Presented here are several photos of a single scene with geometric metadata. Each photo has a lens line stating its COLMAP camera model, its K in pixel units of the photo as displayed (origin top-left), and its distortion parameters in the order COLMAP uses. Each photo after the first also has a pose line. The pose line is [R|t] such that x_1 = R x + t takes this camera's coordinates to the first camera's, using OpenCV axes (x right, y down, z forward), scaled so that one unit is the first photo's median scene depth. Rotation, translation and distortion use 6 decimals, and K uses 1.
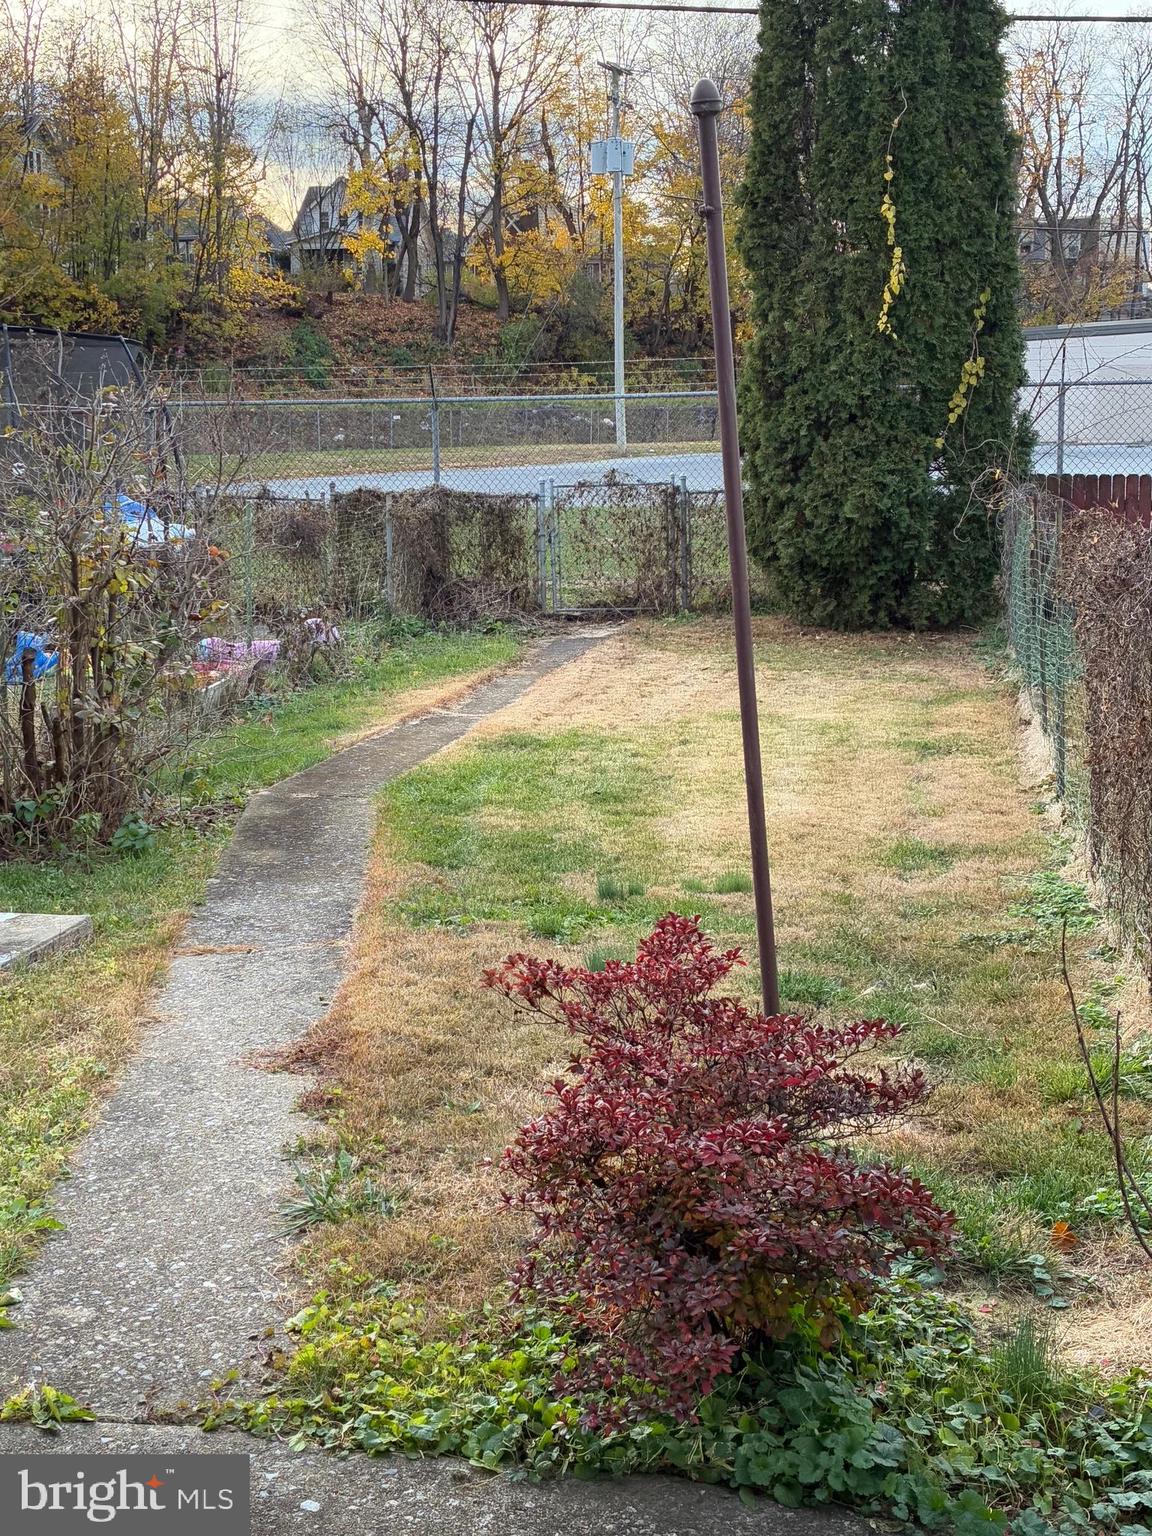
lens RADIAL K [[1594.4, 0, 577.4], [0, 1594.4, 768.4], [0, 0, 1]] dist [0.018057, 0.000000]
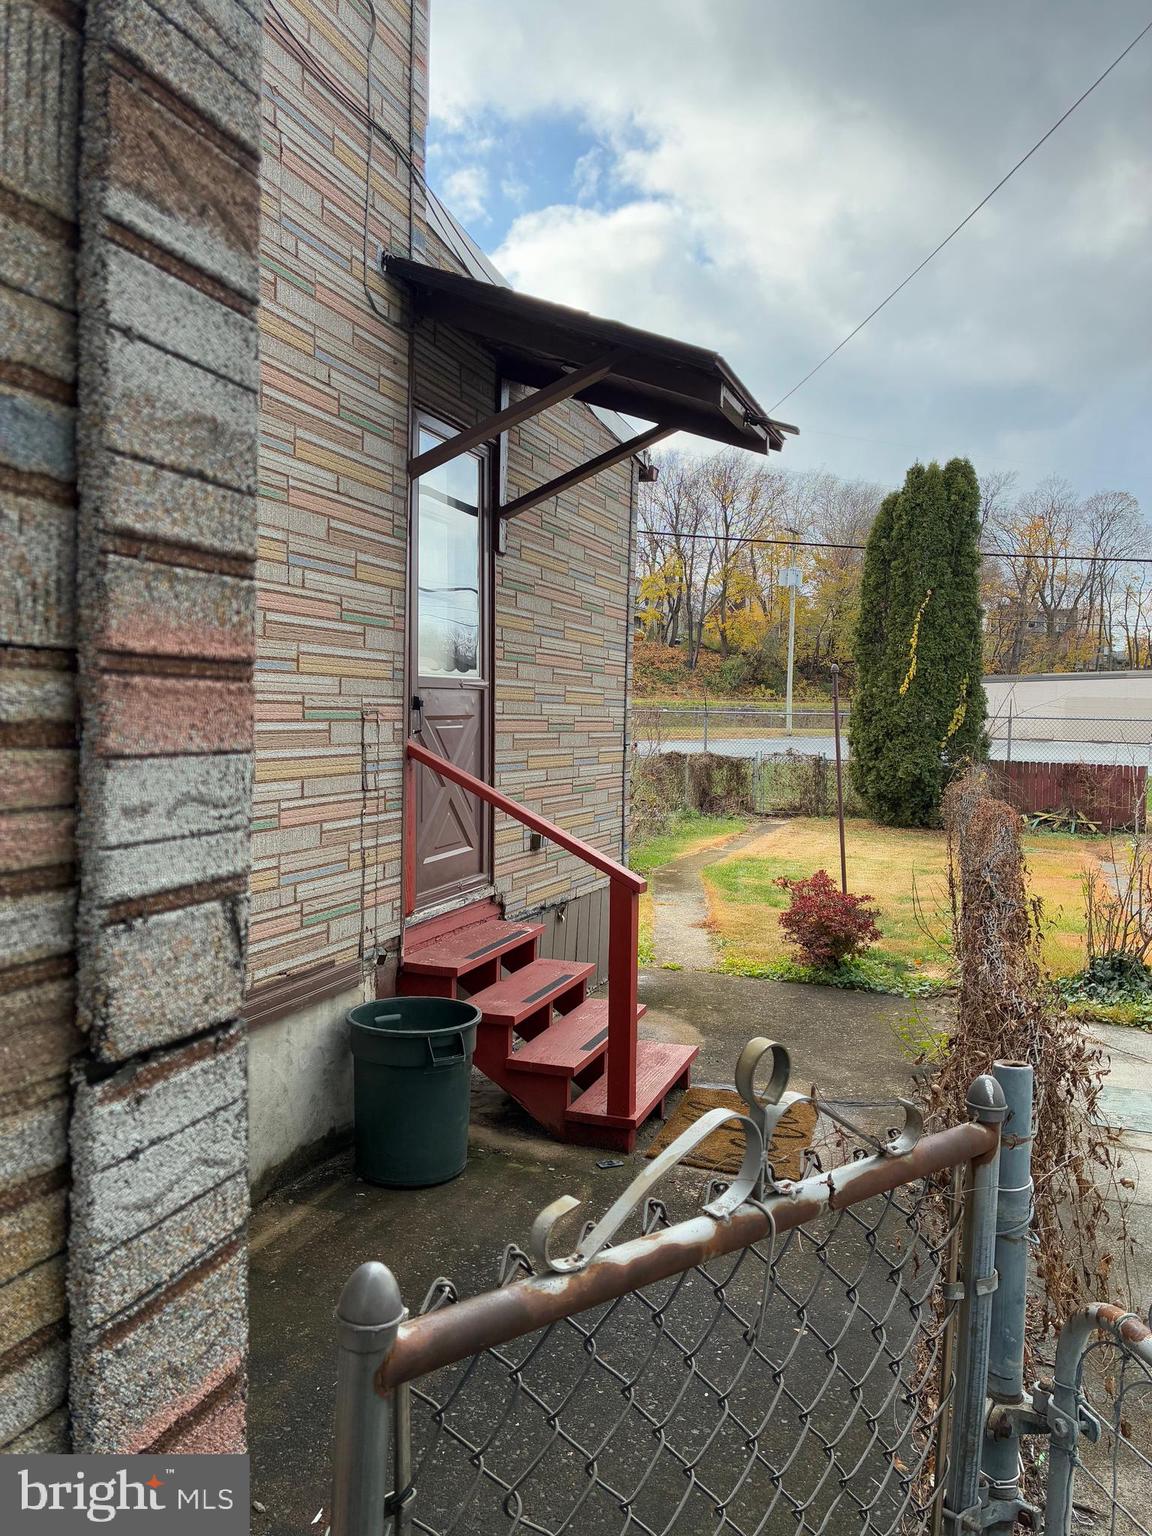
lens RADIAL K [[1161.6, 0, 568.3], [0, 1161.6, 763.3], [0, 0, 1]] dist [0.040012, -0.074220]
pose [[0.987972, 0.046500, -0.147476, -0.042844], [-0.068602, 0.986528, -0.148515, 0.089696], [0.138583, 0.156845, 0.977852, -0.592619]]
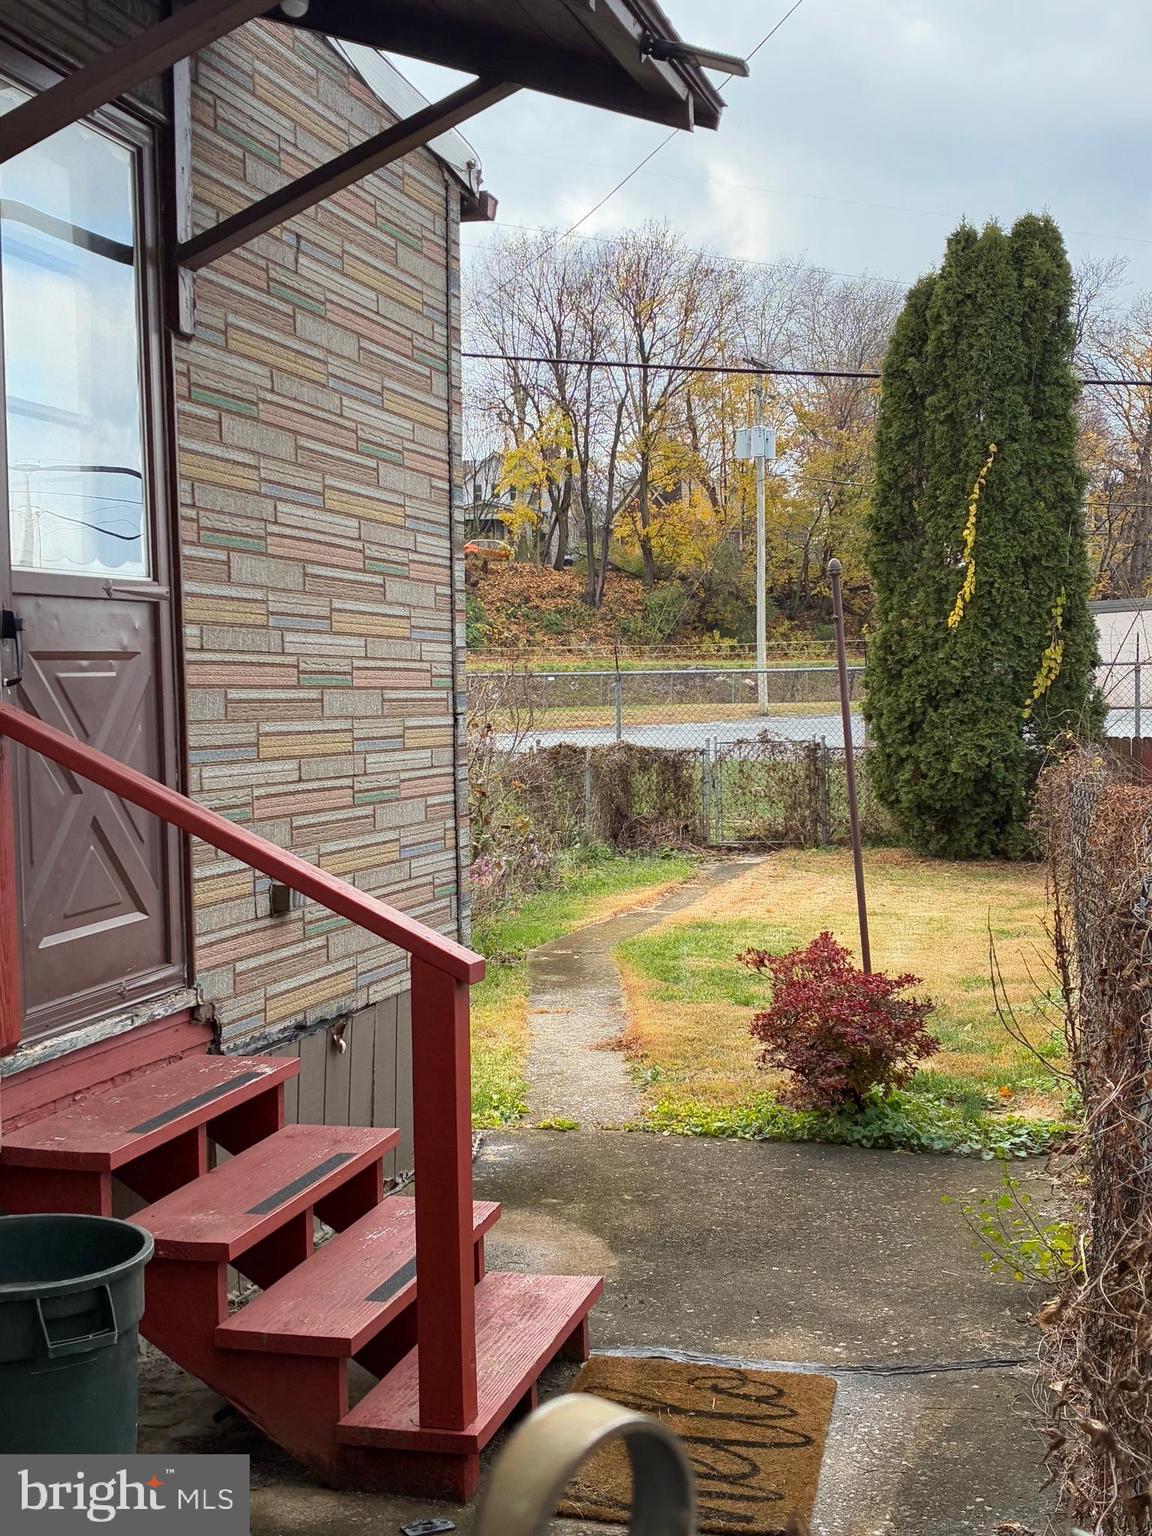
lens RADIAL K [[1958.3, 0, 574.4], [0, 1958.3, 783.9], [0, 0, 1]] dist [0.031636, 0.000000]
pose [[0.998180, 0.009040, -0.059618, -0.035546], [-0.018075, 0.988090, -0.152810, 0.090010], [0.057526, 0.153609, 0.986456, -0.508584]]
